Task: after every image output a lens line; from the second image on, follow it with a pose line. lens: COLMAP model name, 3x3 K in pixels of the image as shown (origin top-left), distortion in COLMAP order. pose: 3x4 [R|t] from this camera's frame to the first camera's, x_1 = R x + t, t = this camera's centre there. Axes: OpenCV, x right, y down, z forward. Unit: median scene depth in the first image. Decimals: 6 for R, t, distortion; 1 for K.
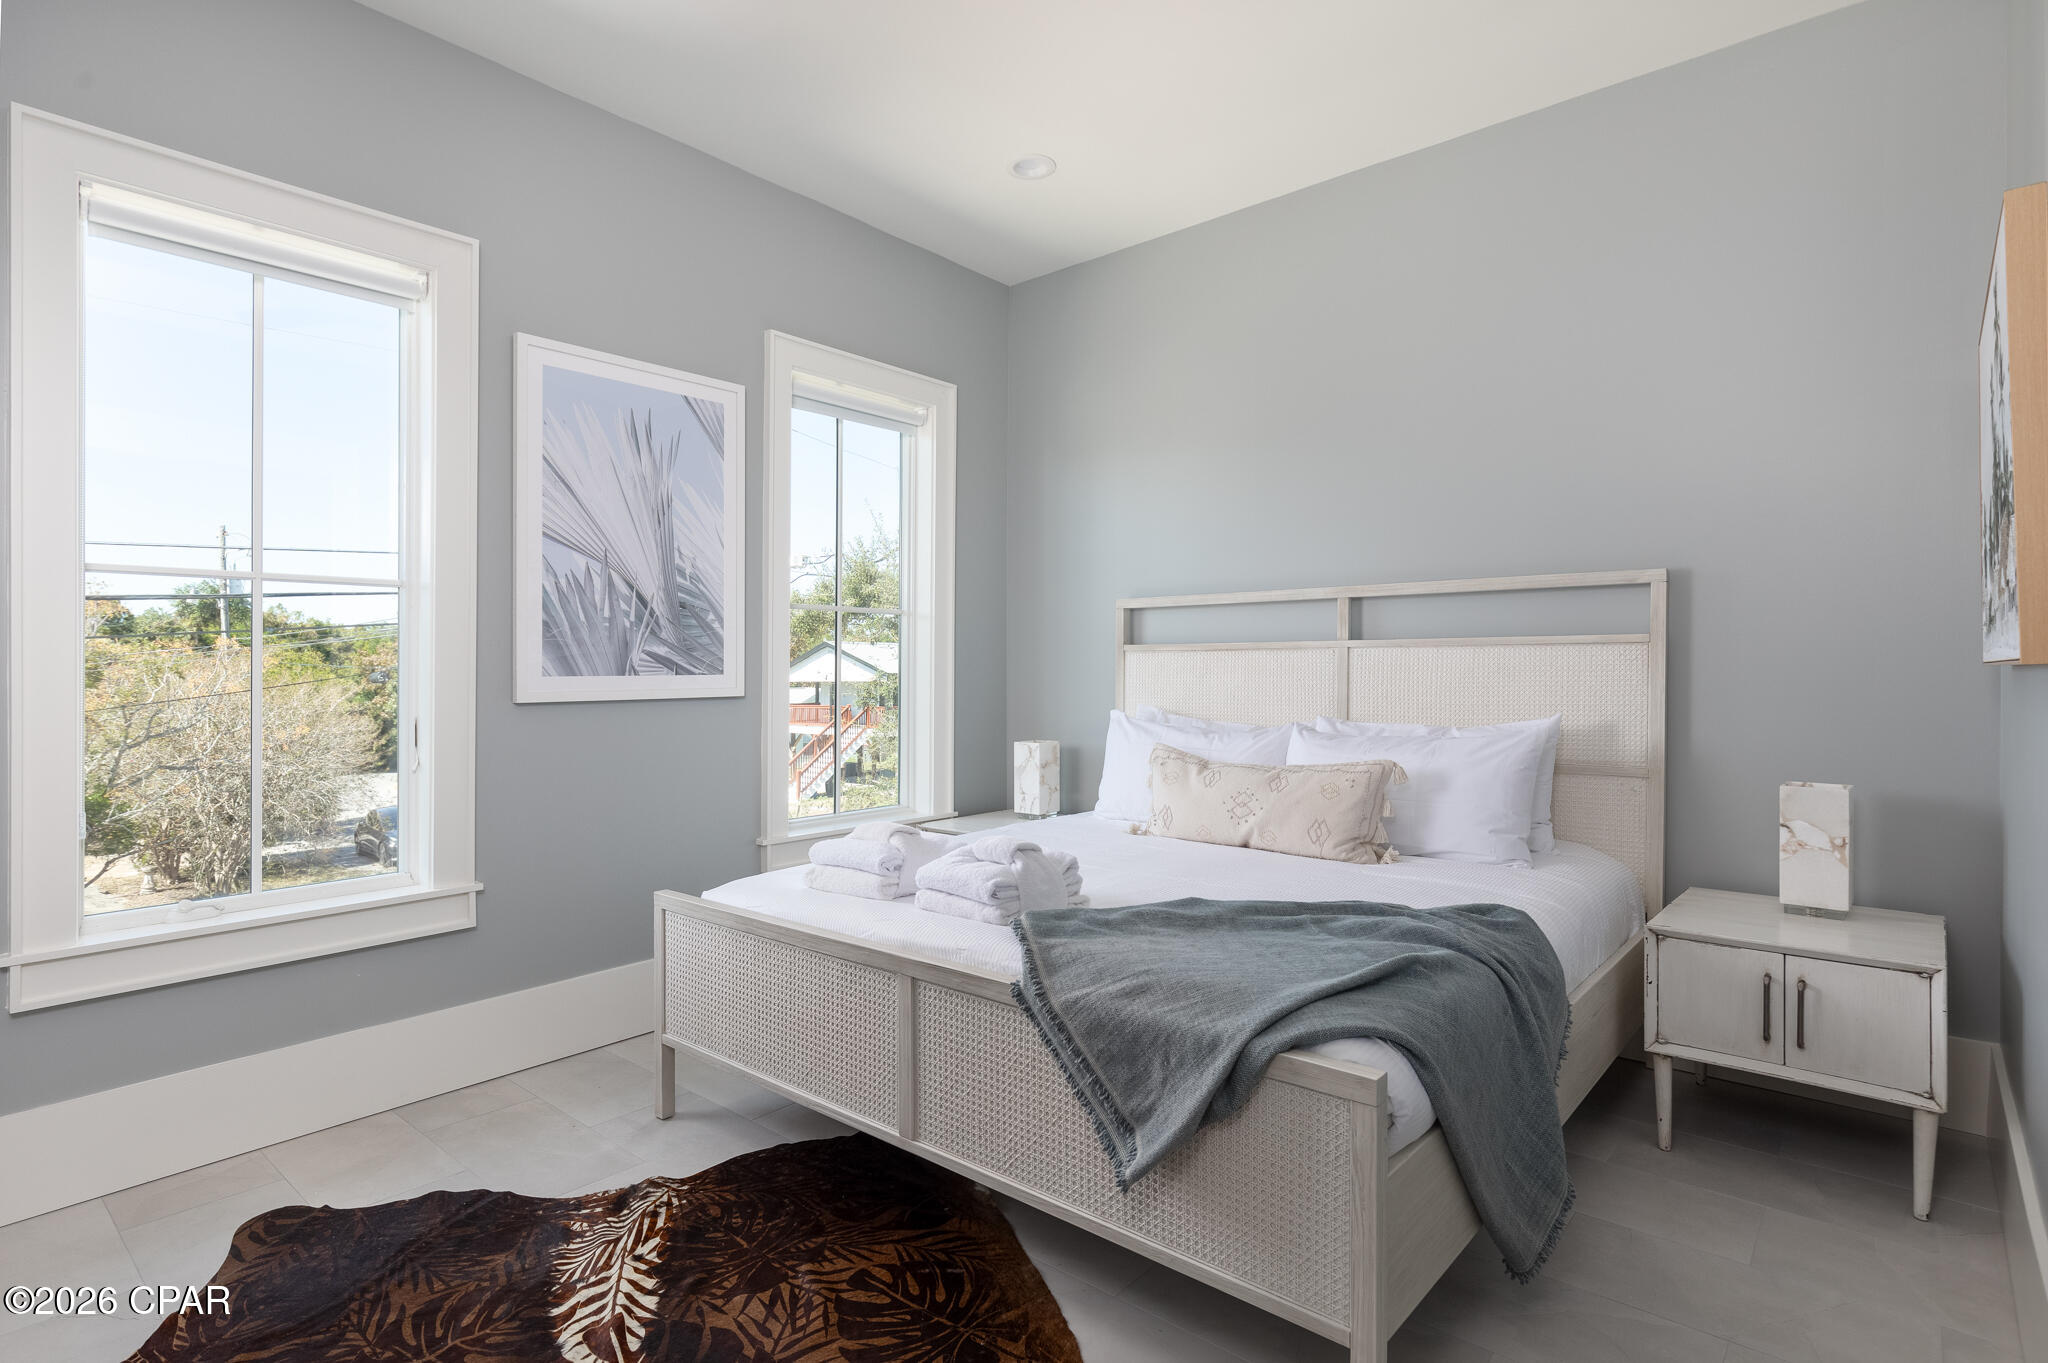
lens RADIAL K [[1029.5, 0, 1030.1], [0, 1029.5, 675.0], [0, 0, 1]] dist [0.012549, -0.000124]
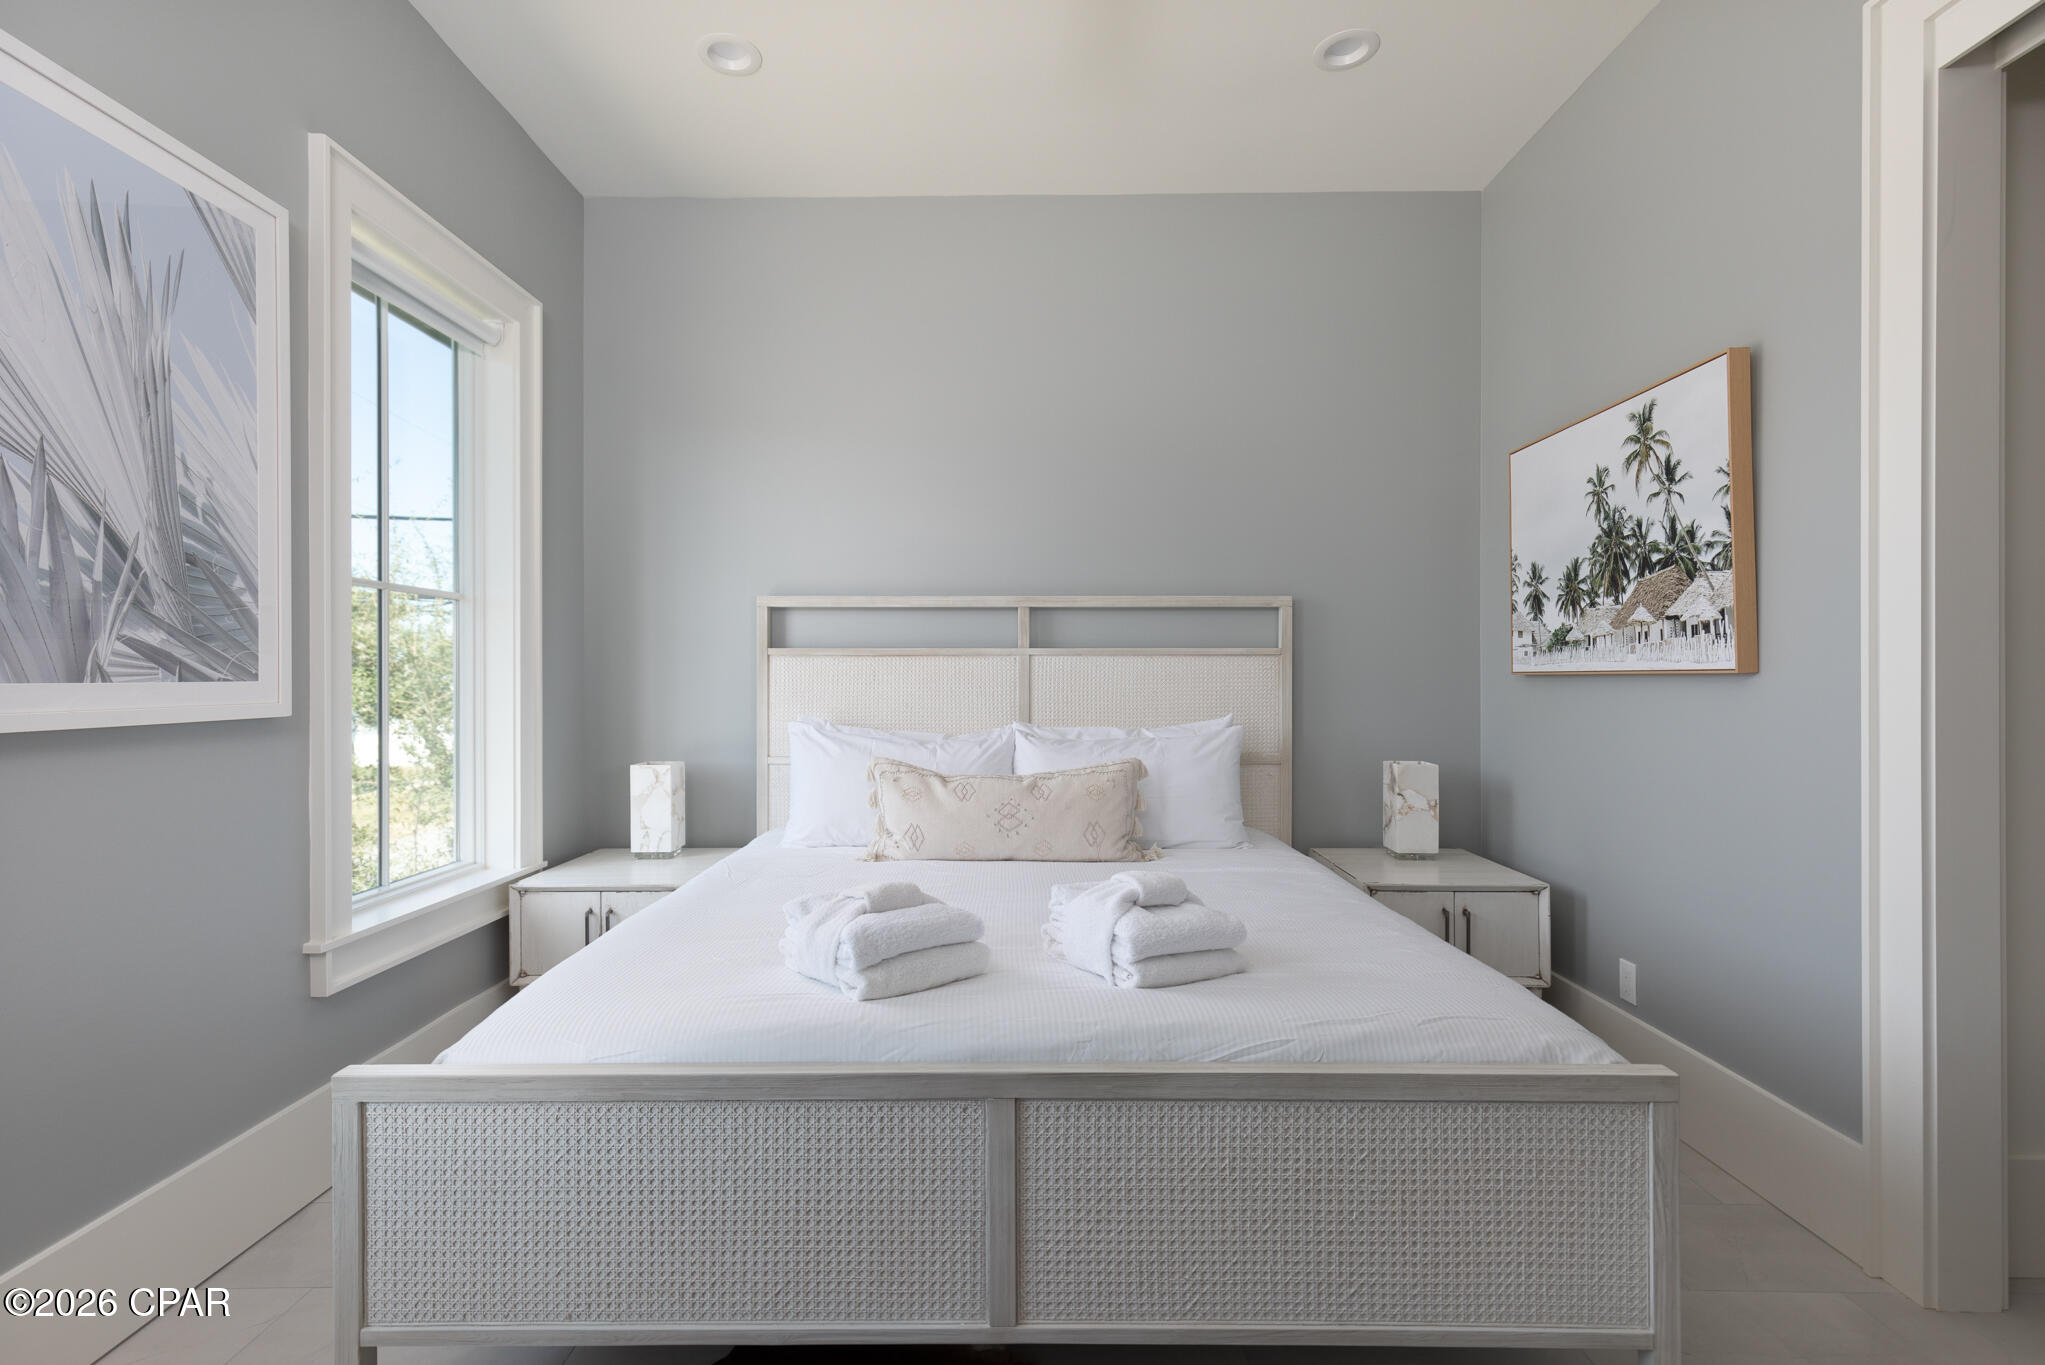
lens RADIAL K [[941.3, 0, 1021.1], [0, 941.3, 683.5], [0, 0, 1]] dist [0.023752, -0.001915]
pose [[0.763129, -0.001125, 0.646245, -0.333599], [0.001109, 0.999999, 0.000431, 0.001304], [-0.646245, 0.000388, 0.763130, 0.303147]]
